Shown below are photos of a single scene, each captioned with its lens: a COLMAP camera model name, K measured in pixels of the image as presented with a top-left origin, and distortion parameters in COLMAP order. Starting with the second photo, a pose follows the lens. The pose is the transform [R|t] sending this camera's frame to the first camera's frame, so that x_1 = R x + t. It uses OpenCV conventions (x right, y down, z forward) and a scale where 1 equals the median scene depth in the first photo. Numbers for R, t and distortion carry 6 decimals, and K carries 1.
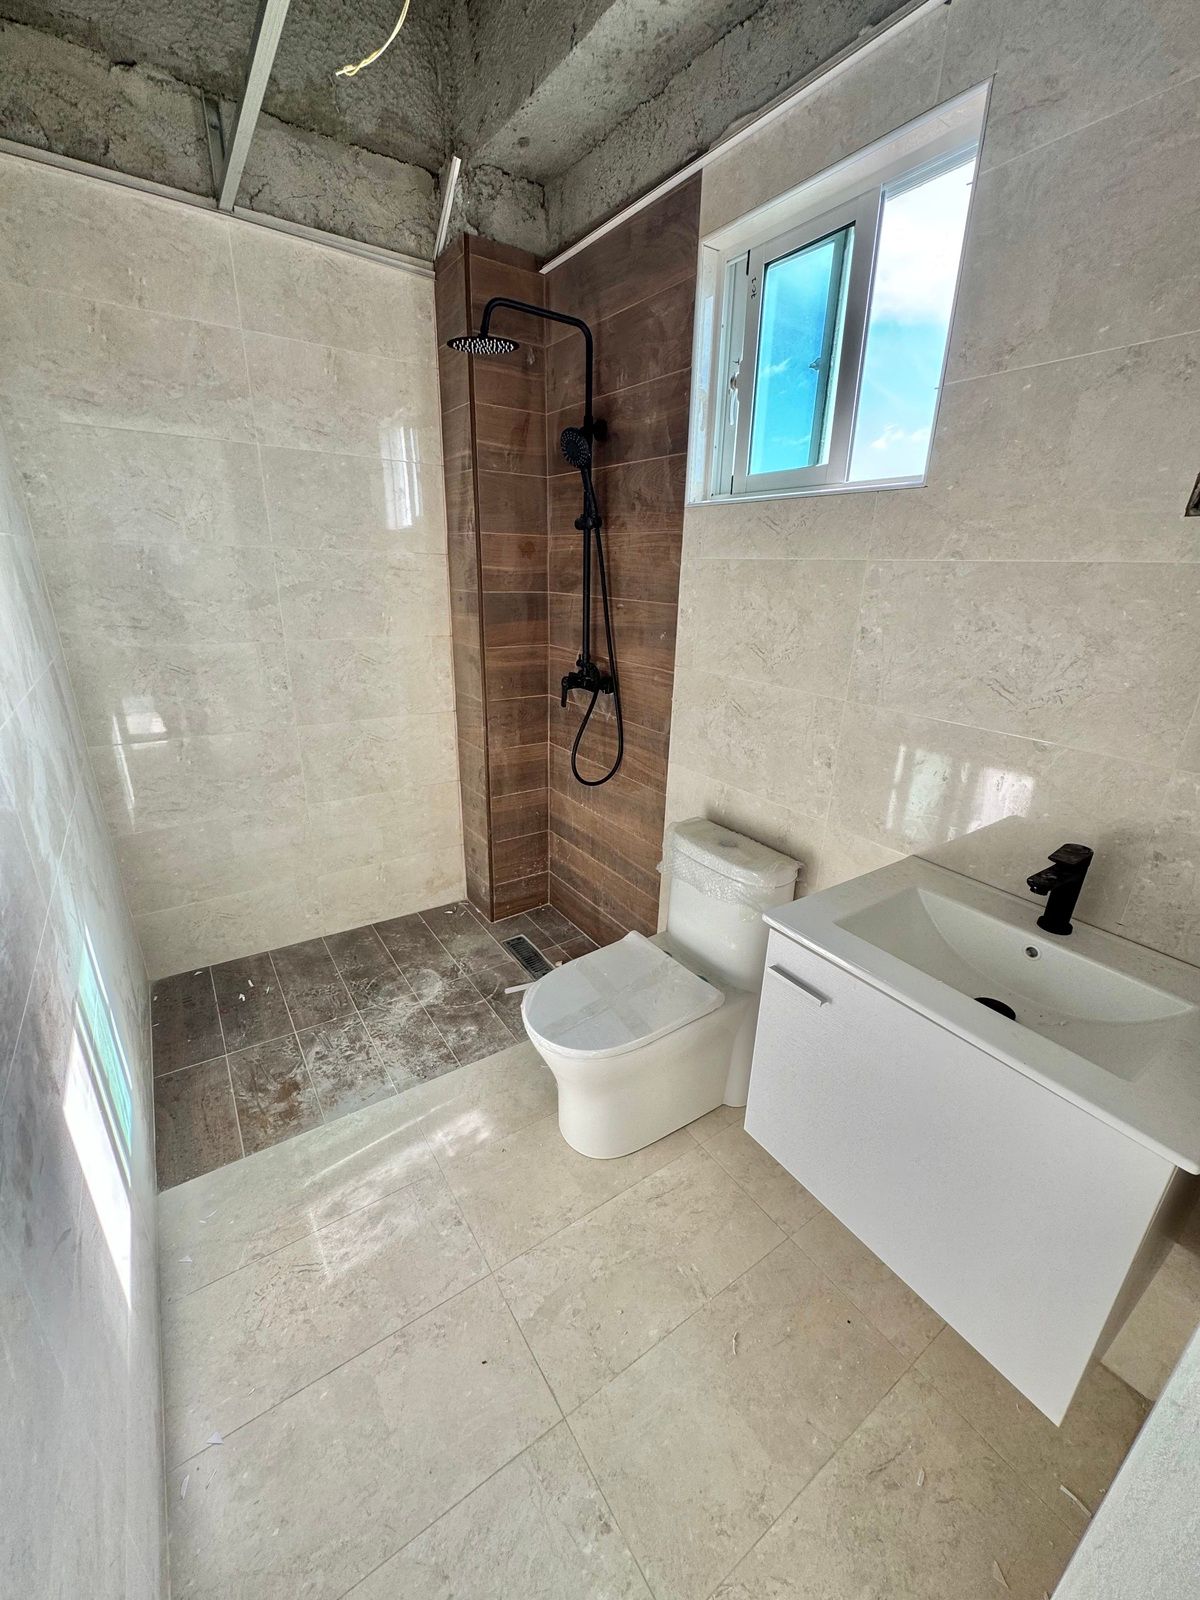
lens RADIAL K [[638.2, 0, 601.2], [0, 638.2, 799.1], [0, 0, 1]] dist [-0.000383, 0.000111]
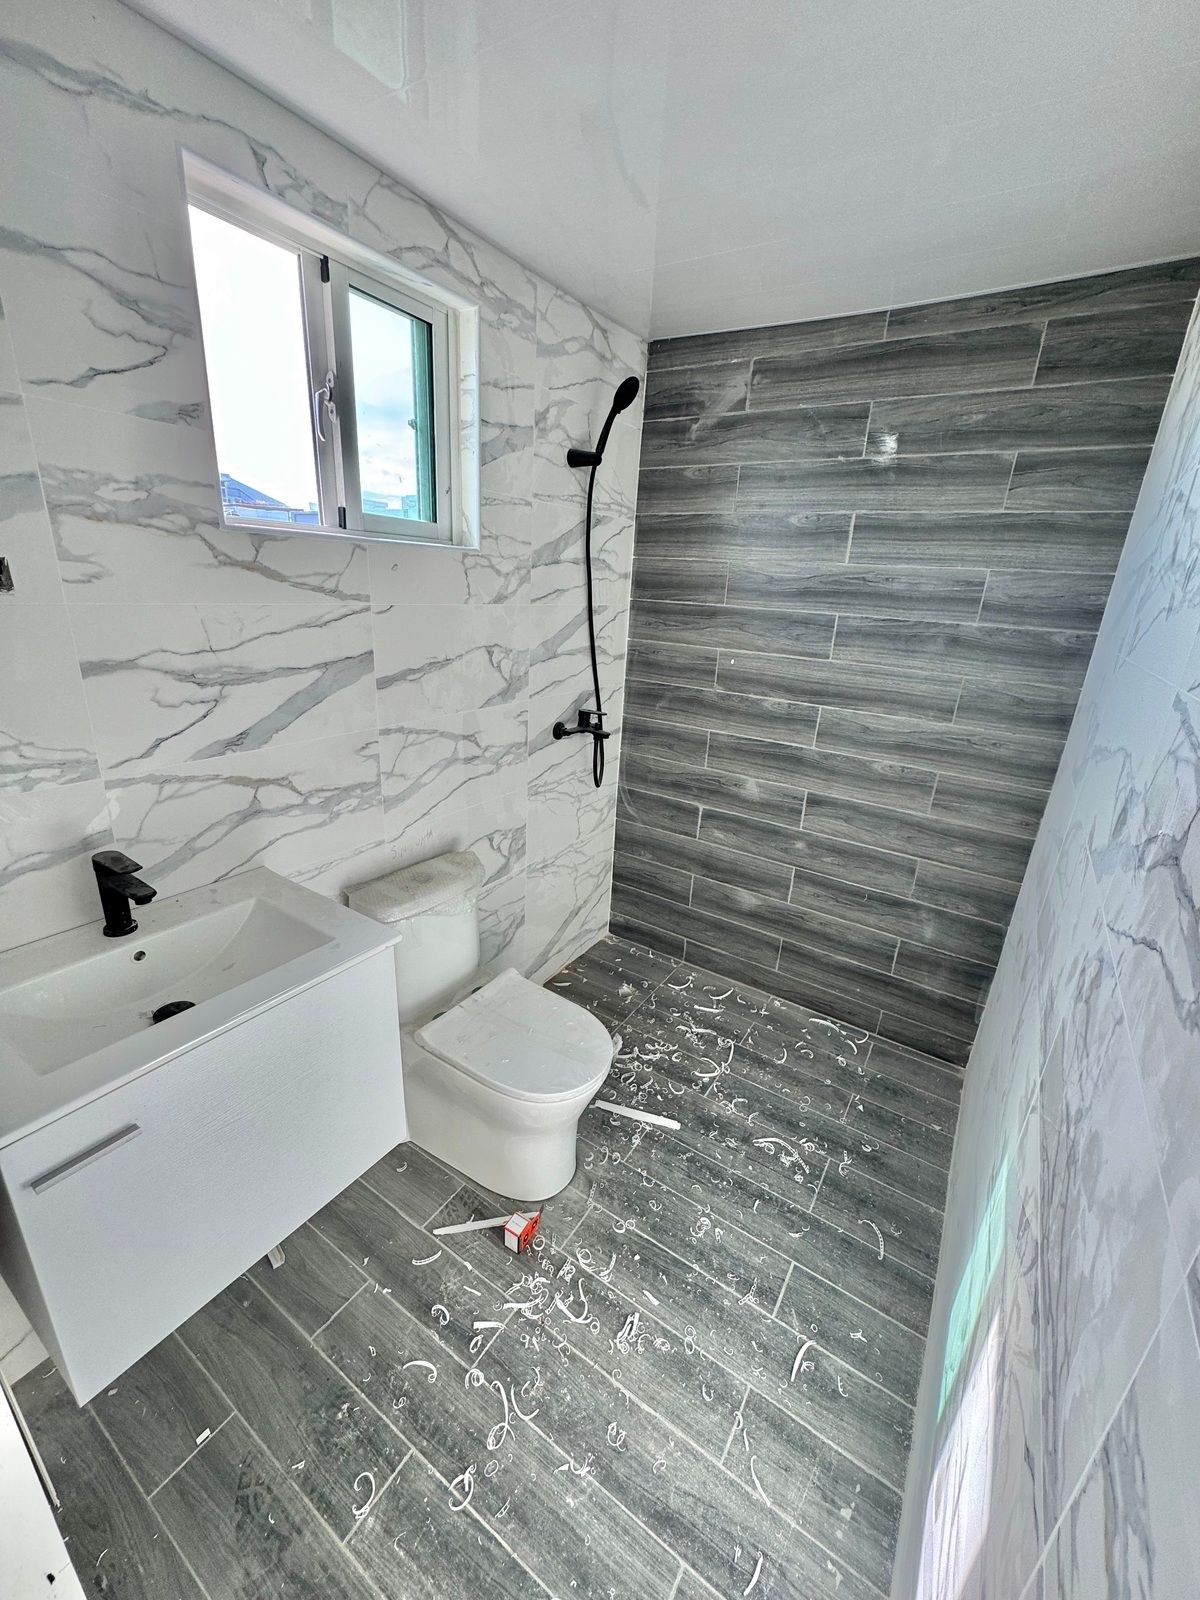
lens RADIAL K [[638.2, 0, 599.6], [0, 638.2, 801.5], [0, 0, 1]] dist [-0.000383, 0.000111]
pose [[-0.380427, -0.335932, 0.861641, -0.393631], [0.259649, 0.855423, 0.448146, -0.233861], [-0.887614, 0.394210, -0.238201, 0.503047]]
